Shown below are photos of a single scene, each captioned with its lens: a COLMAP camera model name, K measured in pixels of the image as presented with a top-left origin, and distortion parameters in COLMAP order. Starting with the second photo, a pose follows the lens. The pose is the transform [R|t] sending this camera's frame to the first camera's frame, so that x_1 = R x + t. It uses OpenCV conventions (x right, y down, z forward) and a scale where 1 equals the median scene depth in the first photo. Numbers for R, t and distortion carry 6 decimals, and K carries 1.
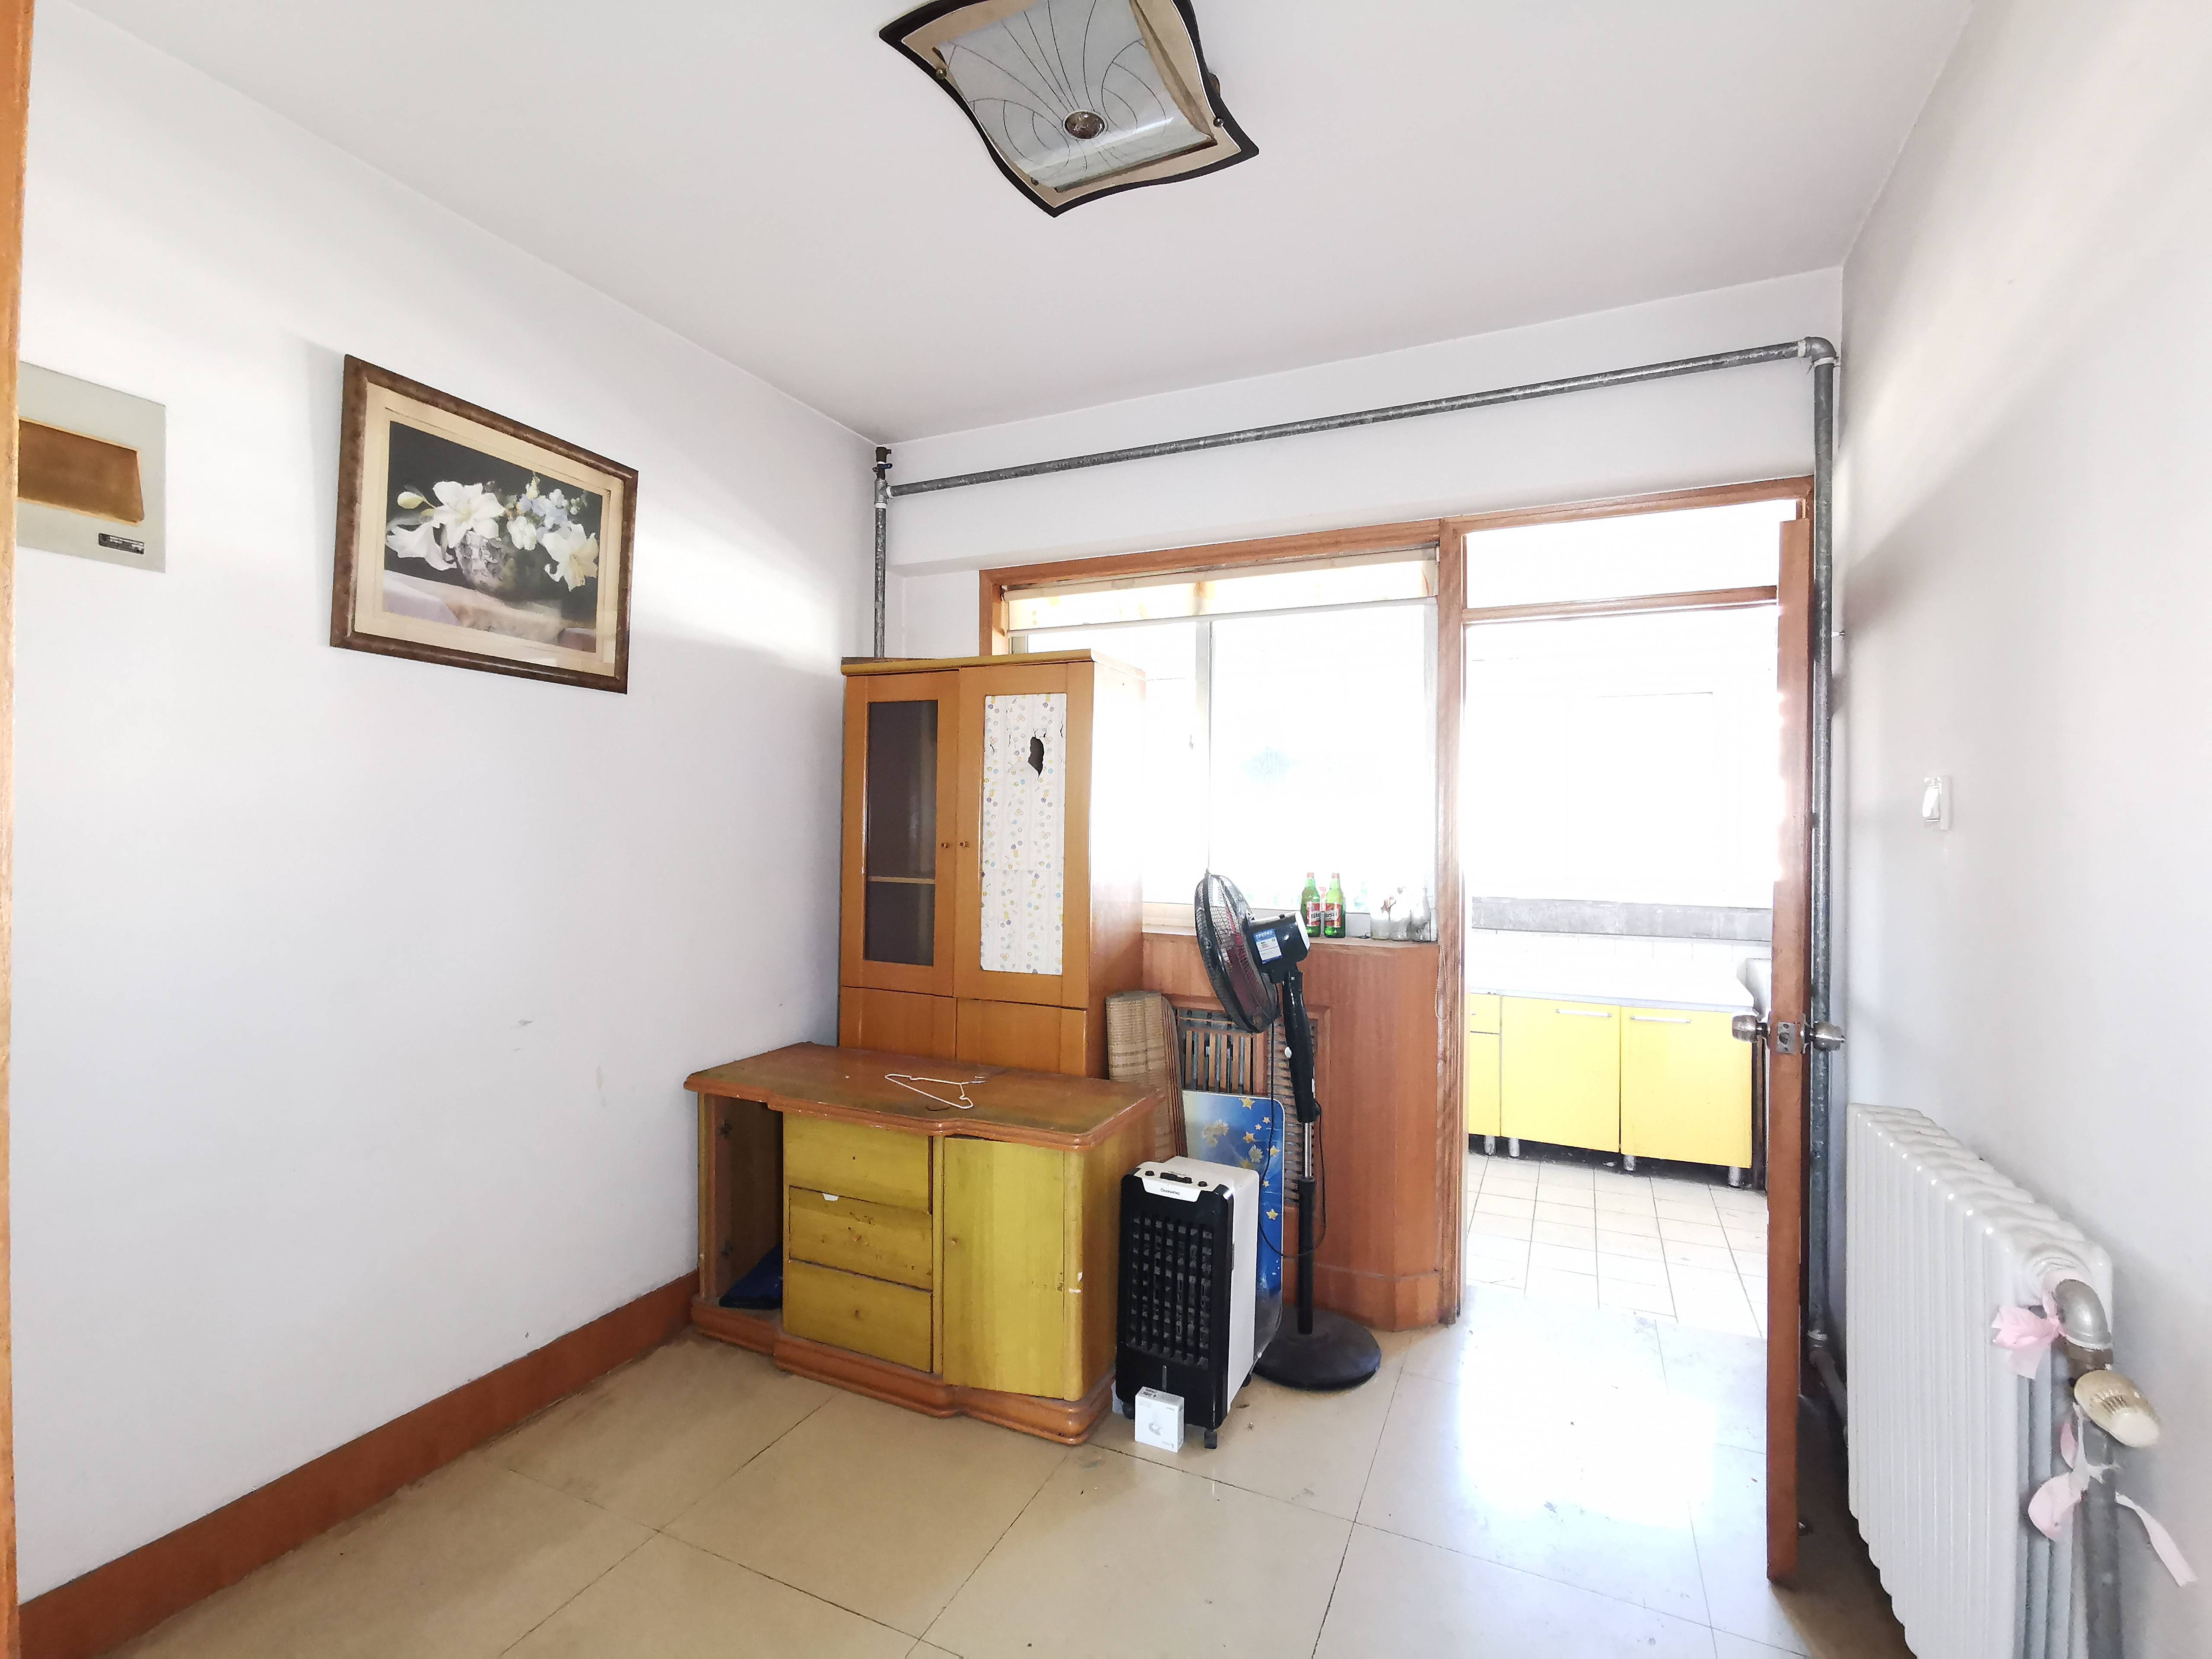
lens RADIAL K [[1004.7, 0, 1109.1], [0, 1004.7, 824.9], [0, 0, 1]] dist [0.000391, 0.000155]
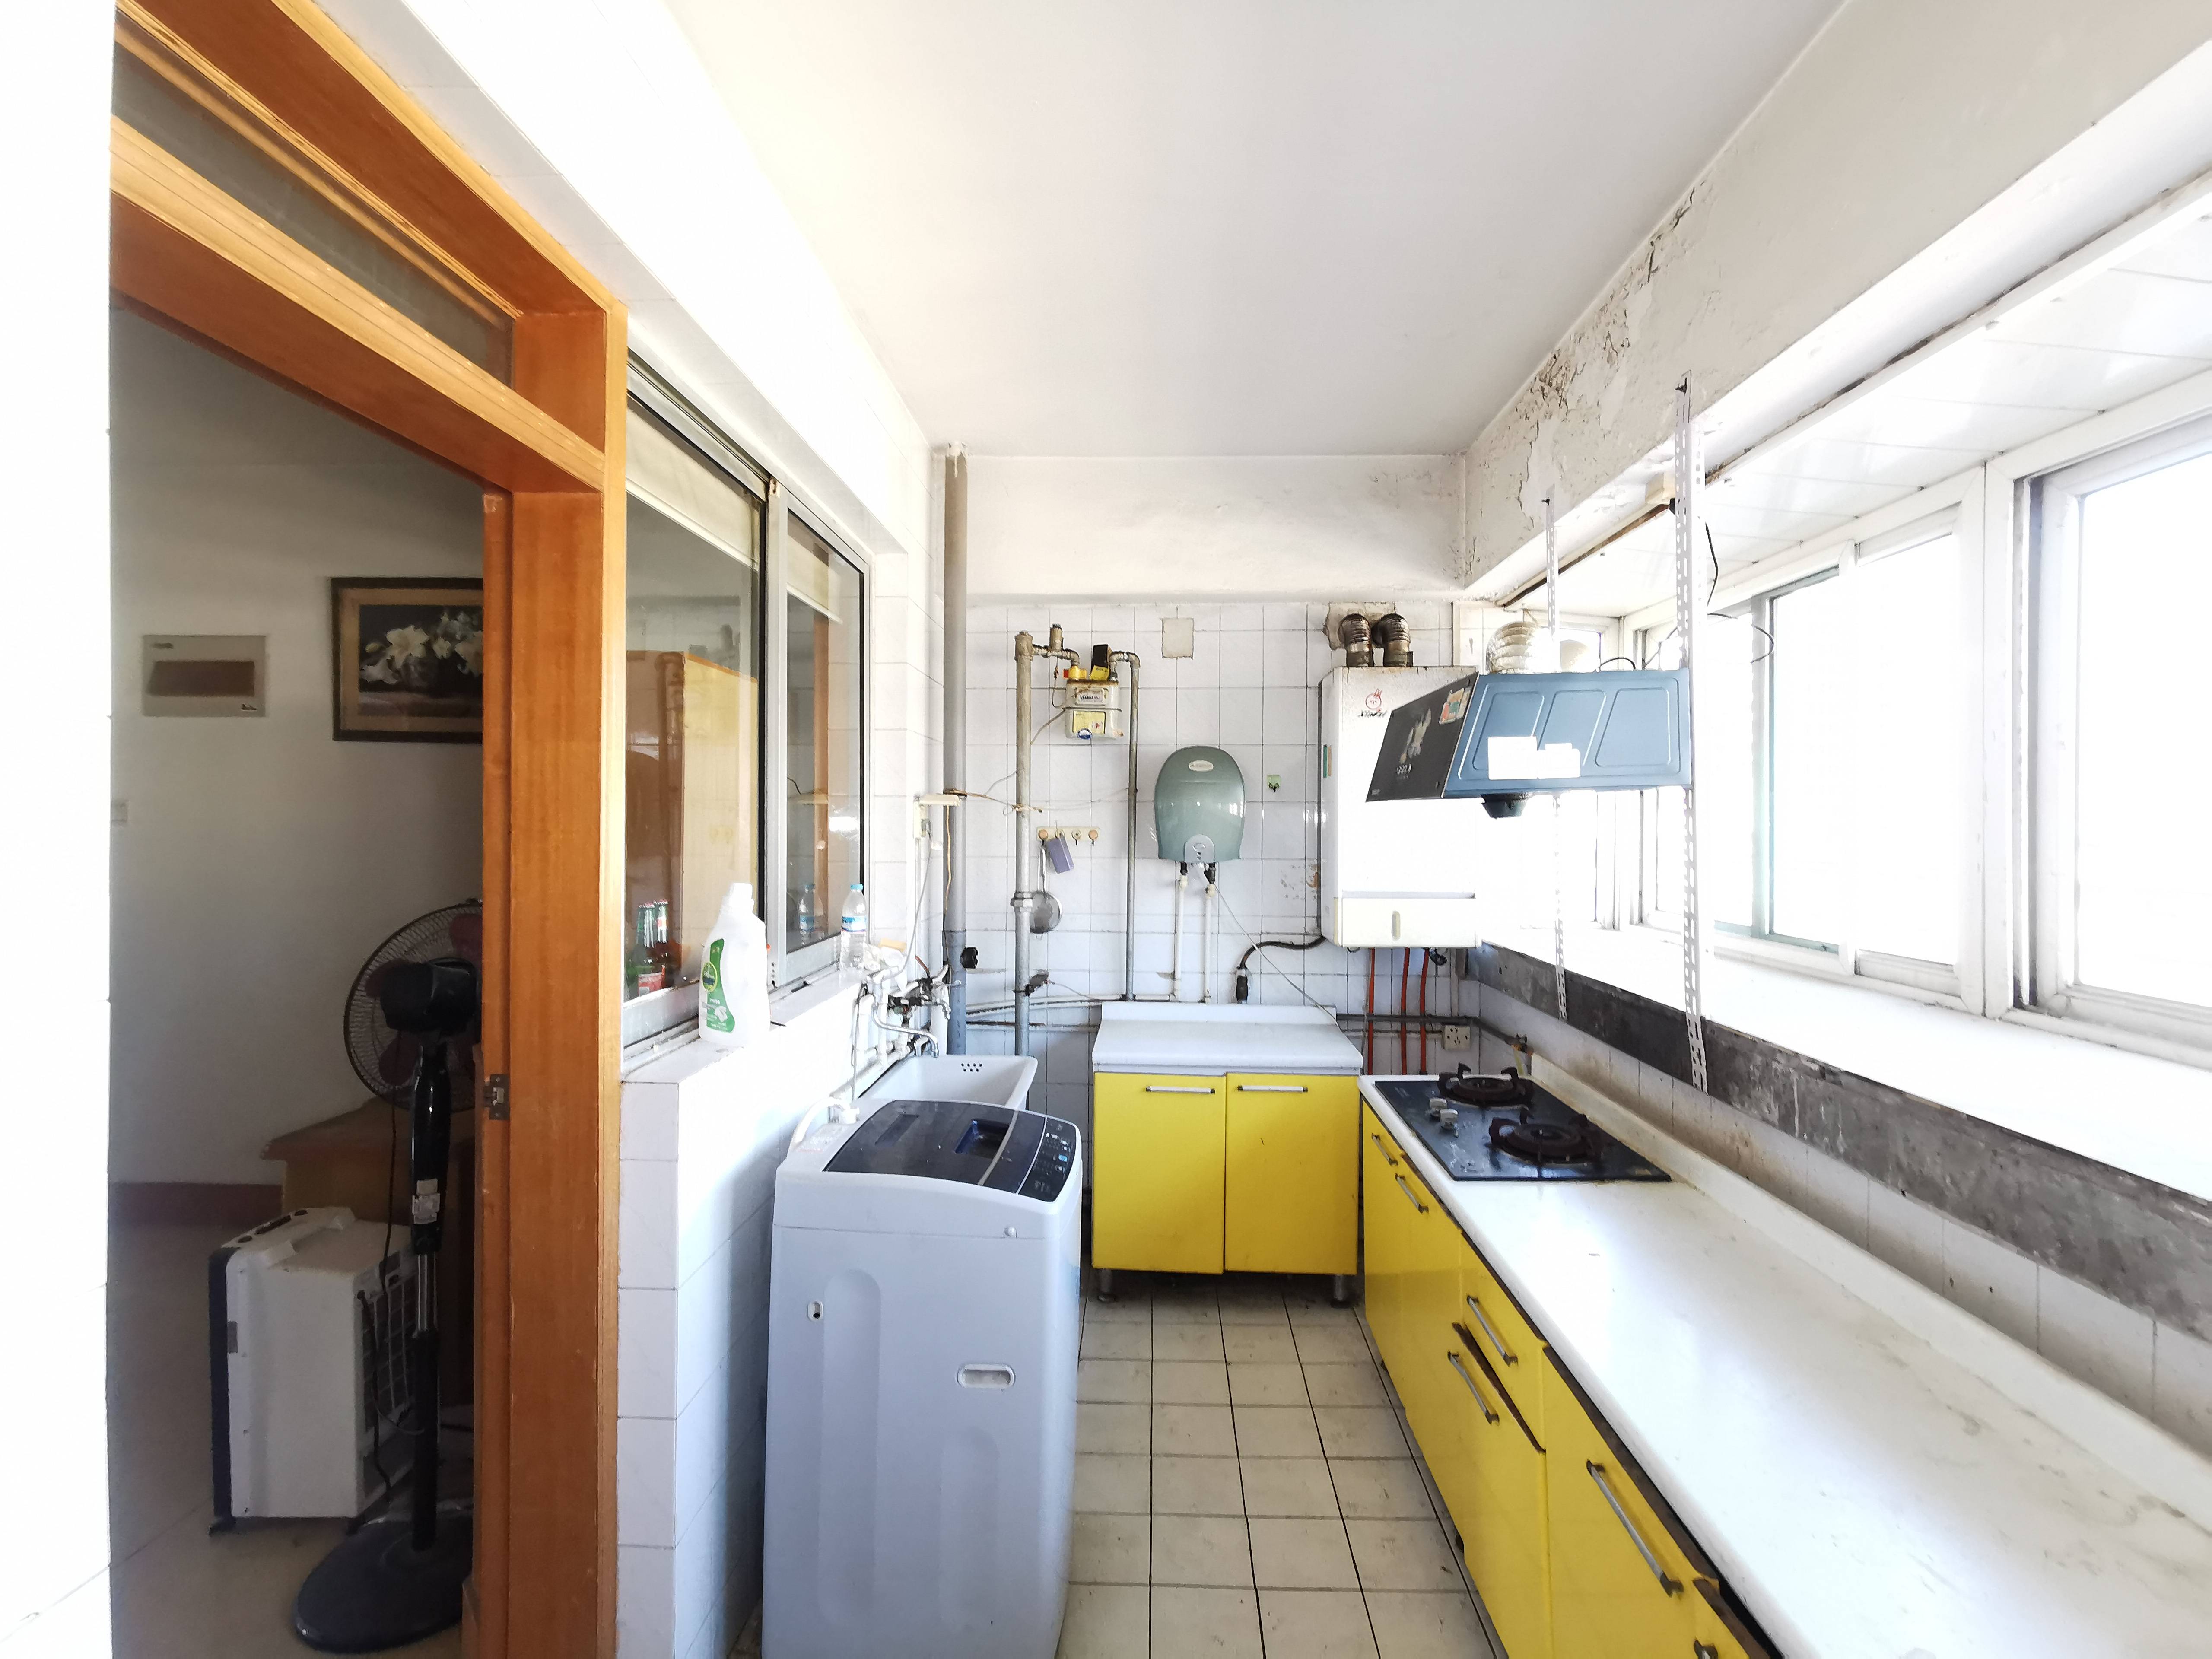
lens RADIAL K [[1004.7, 0, 1107.7], [0, 1004.7, 825.4], [0, 0, 1]] dist [0.000391, 0.000155]
pose [[0.378991, -0.002540, -0.925397, 1.282187], [0.000945, 0.999997, -0.002357, -0.016287], [0.925400, 0.000019, 0.378992, 1.432960]]
